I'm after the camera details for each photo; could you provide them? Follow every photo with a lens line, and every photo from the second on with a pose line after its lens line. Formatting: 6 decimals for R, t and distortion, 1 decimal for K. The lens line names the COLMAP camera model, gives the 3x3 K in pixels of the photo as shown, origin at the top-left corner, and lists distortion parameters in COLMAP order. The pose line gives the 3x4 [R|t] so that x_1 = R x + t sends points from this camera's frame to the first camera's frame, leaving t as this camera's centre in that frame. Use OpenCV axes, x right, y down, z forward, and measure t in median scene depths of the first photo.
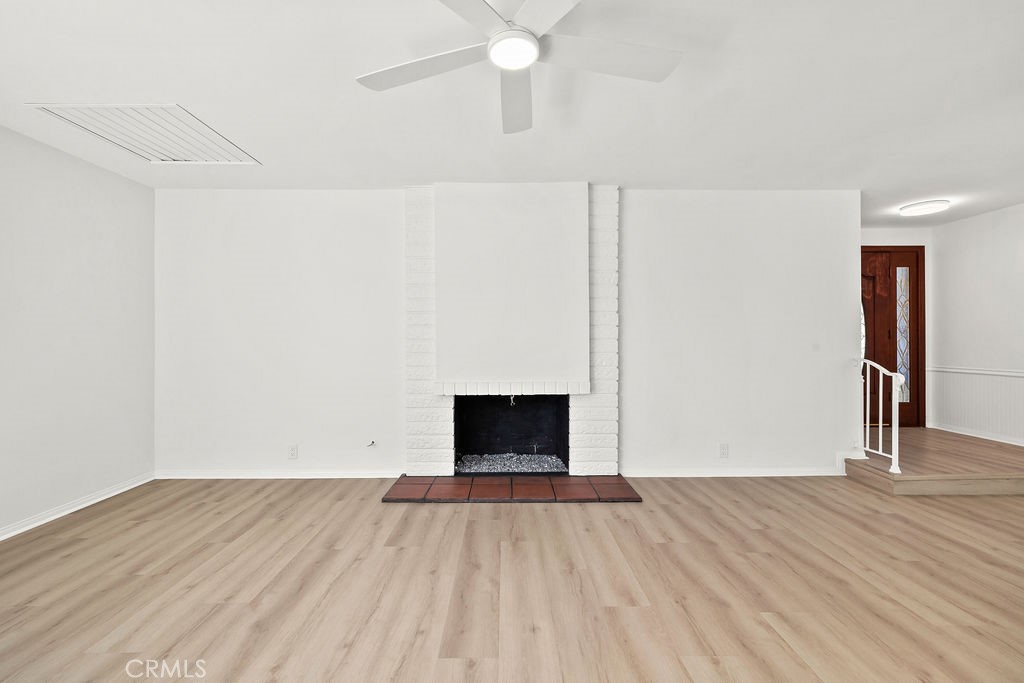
lens RADIAL K [[431.8, 0, 508.5], [0, 431.8, 343.9], [0, 0, 1]] dist [0.000217, 0.000591]
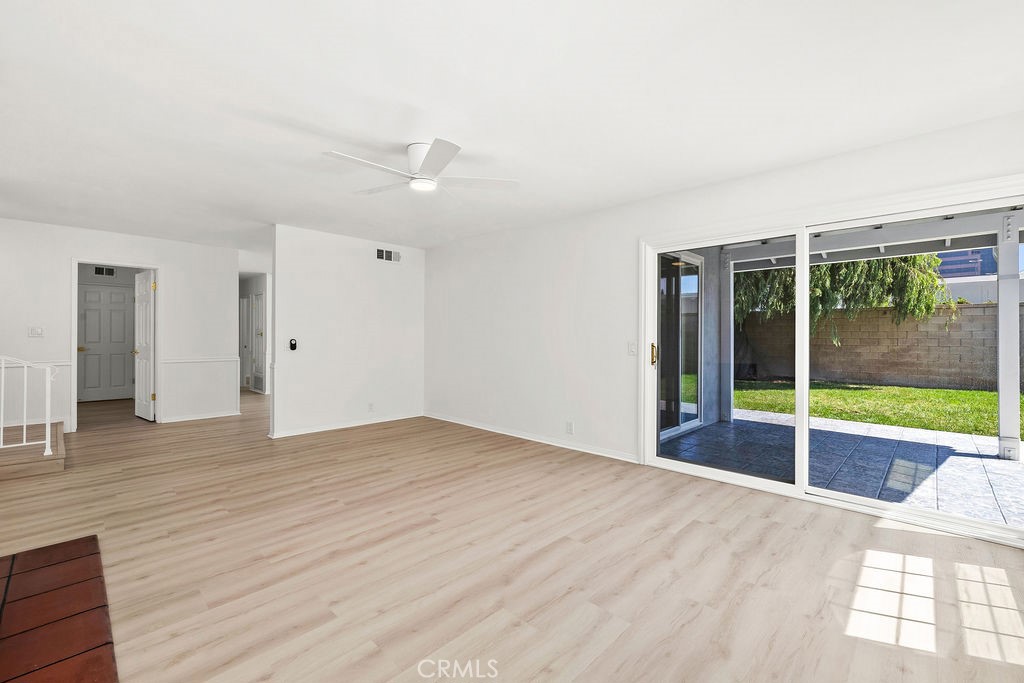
lens RADIAL K [[431.8, 0, 512.3], [0, 431.8, 346.8], [0, 0, 1]] dist [0.000217, 0.000591]
pose [[-0.714955, -0.016885, 0.698966, -0.797534], [0.005362, 0.999547, 0.029630, -0.007099], [-0.699150, 0.024932, -0.714540, 1.035716]]
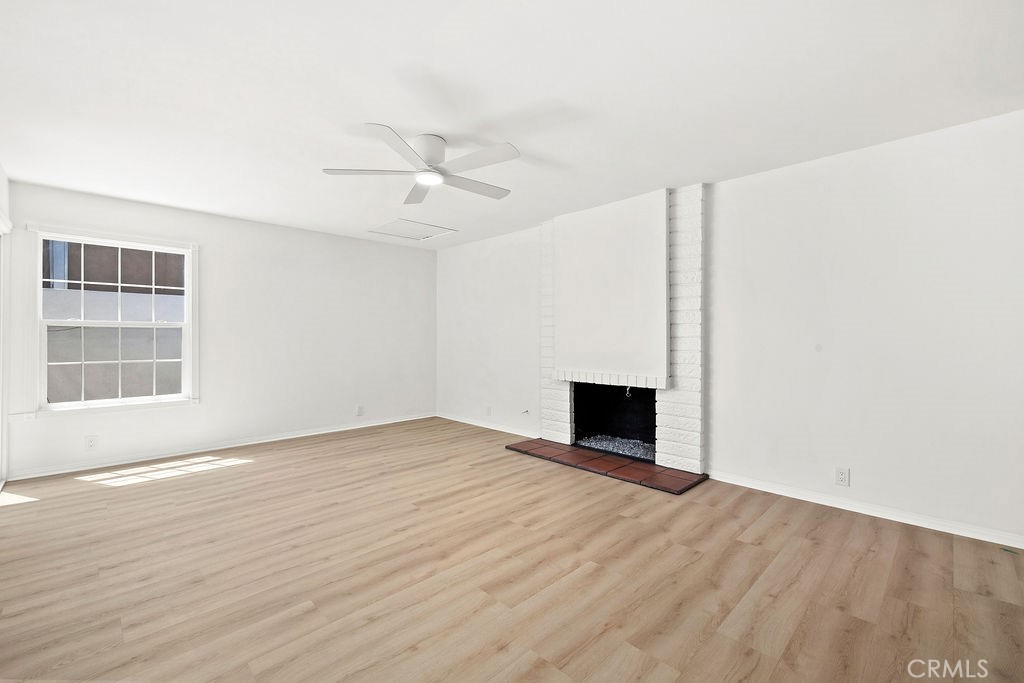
lens RADIAL K [[431.8, 0, 512.6], [0, 431.8, 343.0], [0, 0, 1]] dist [0.000217, 0.000591]
pose [[0.697892, 0.013349, -0.716078, 0.776371], [-0.012550, 0.999901, 0.006409, 0.000536], [0.716093, 0.004514, 0.697991, -0.007121]]
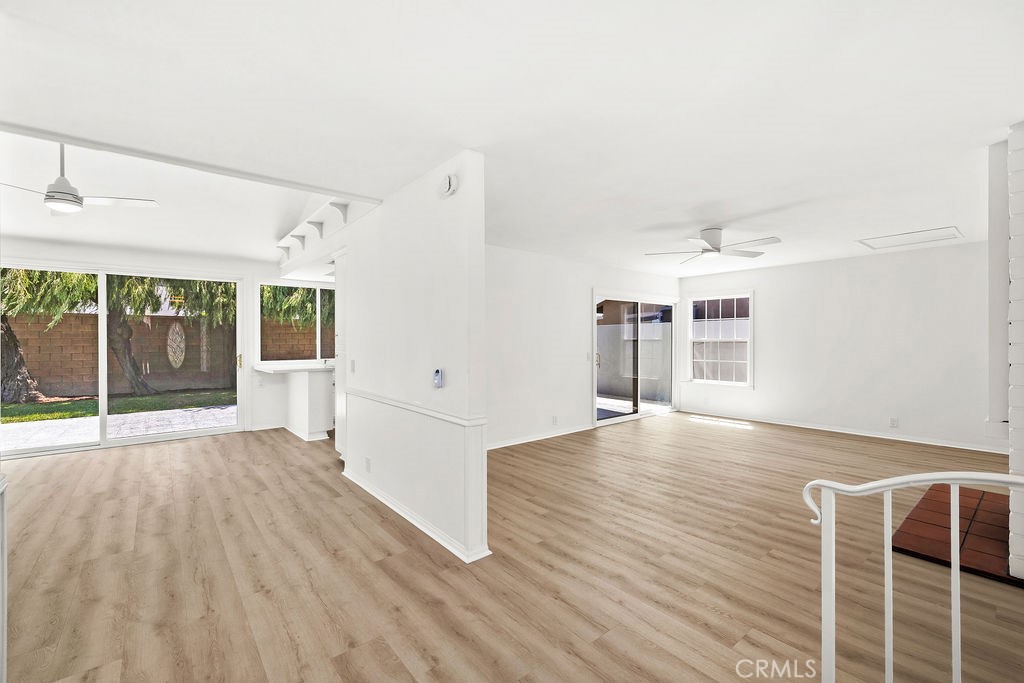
lens RADIAL K [[431.8, 0, 508.6], [0, 431.8, 340.8], [0, 0, 1]] dist [0.000217, 0.000591]
pose [[-0.779647, 0.005132, -0.626198, 1.455345], [-0.004514, 0.999894, 0.013814, -0.060070], [0.626203, 0.013596, -0.779542, 1.208114]]
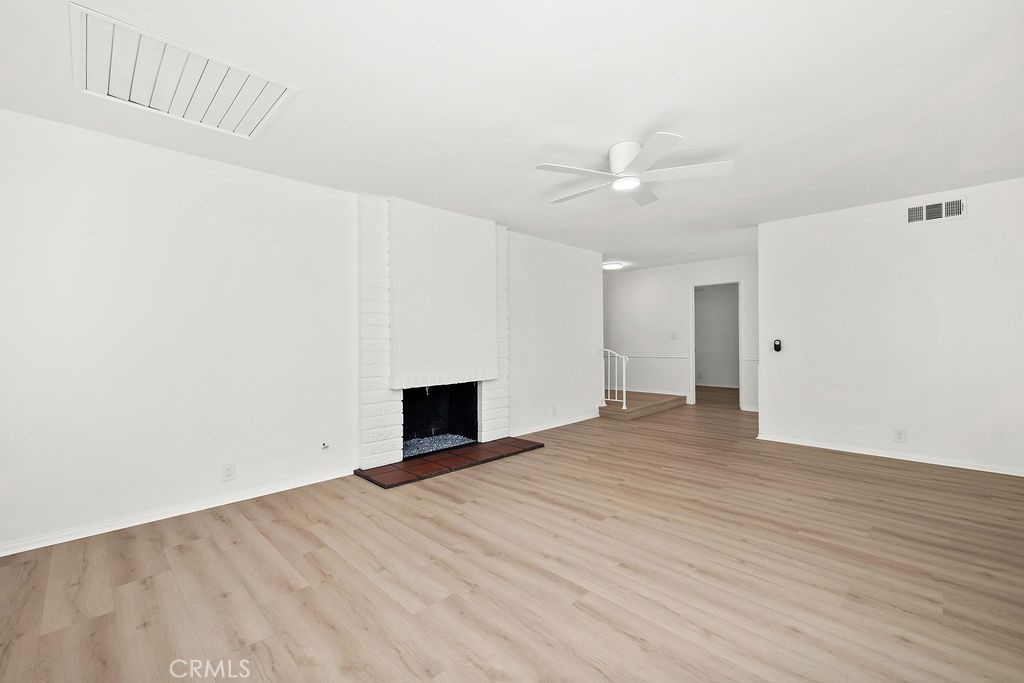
lens RADIAL K [[431.8, 0, 506.7], [0, 431.8, 344.7], [0, 0, 1]] dist [0.000217, 0.000591]
pose [[0.719056, -0.013094, 0.694829, -0.831080], [0.015725, 0.999873, 0.002569, 0.007302], [-0.694775, 0.009079, 0.719170, 0.008634]]
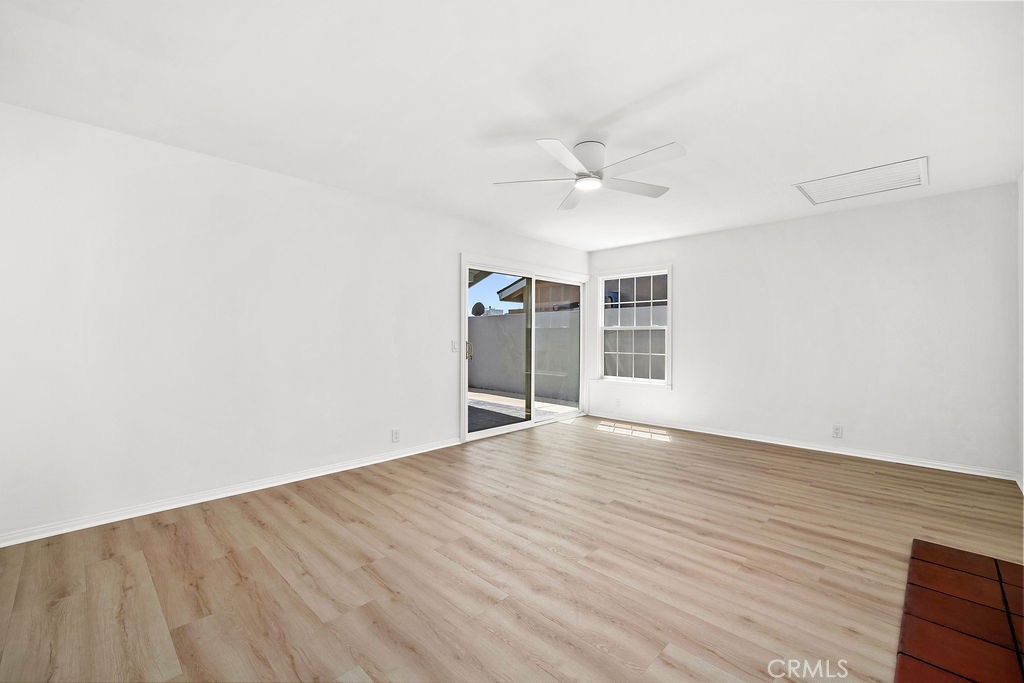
lens RADIAL K [[431.8, 0, 509.8], [0, 431.8, 333.6], [0, 0, 1]] dist [0.000217, 0.000591]
pose [[-0.704909, -0.006271, -0.709270, 0.795899], [-0.011993, 0.999923, 0.003079, -0.008984], [0.709197, 0.010677, -0.704930, 1.040045]]
